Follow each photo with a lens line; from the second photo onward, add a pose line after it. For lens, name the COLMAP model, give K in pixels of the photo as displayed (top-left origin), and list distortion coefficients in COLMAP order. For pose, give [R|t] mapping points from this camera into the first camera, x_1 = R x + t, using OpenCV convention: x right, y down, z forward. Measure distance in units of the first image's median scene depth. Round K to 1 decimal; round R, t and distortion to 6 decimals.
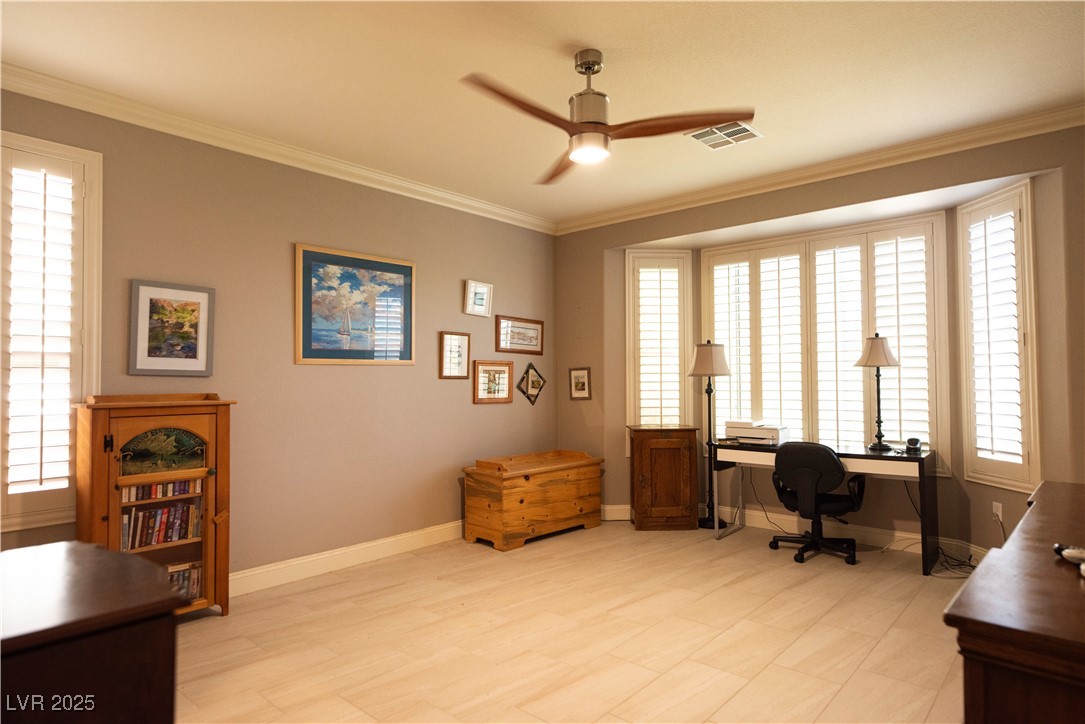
lens RADIAL K [[620.4, 0, 541.1], [0, 620.4, 361.9], [0, 0, 1]] dist [-0.001436, 0.000189]
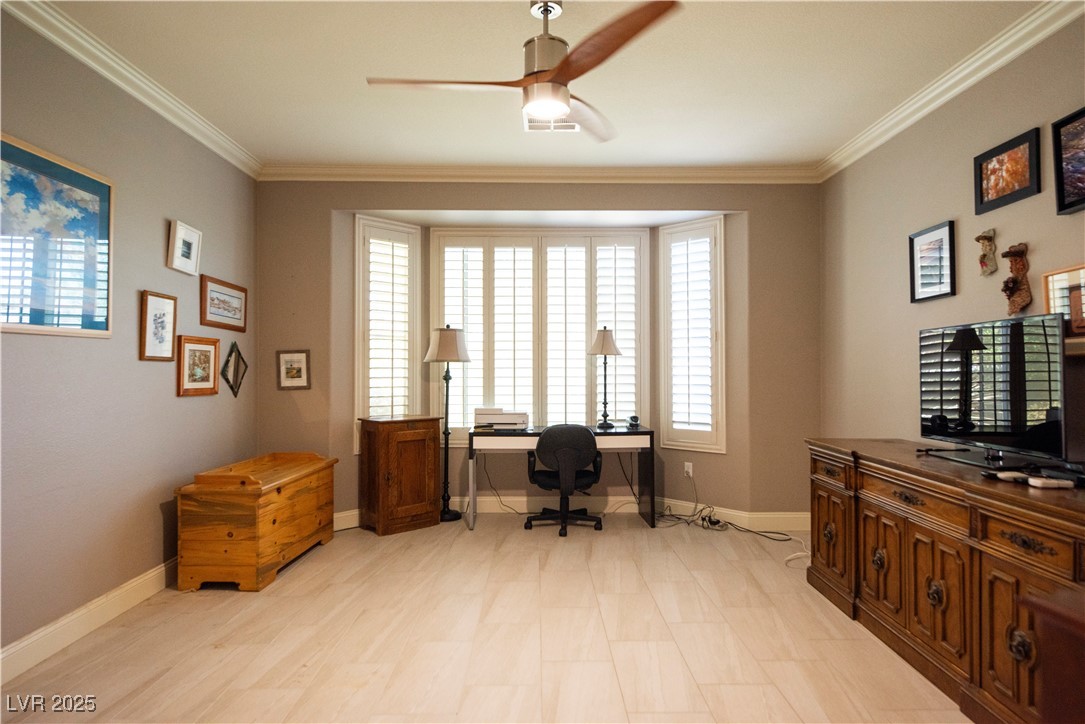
lens RADIAL K [[649.3, 0, 544.3], [0, 649.3, 363.0], [0, 0, 1]] dist [0.001799, 0.002893]
pose [[0.728623, 0.012642, 0.684798, -0.340120], [-0.024719, 0.999664, 0.007846, 0.014271], [-0.684469, -0.022644, 0.728690, 0.190187]]
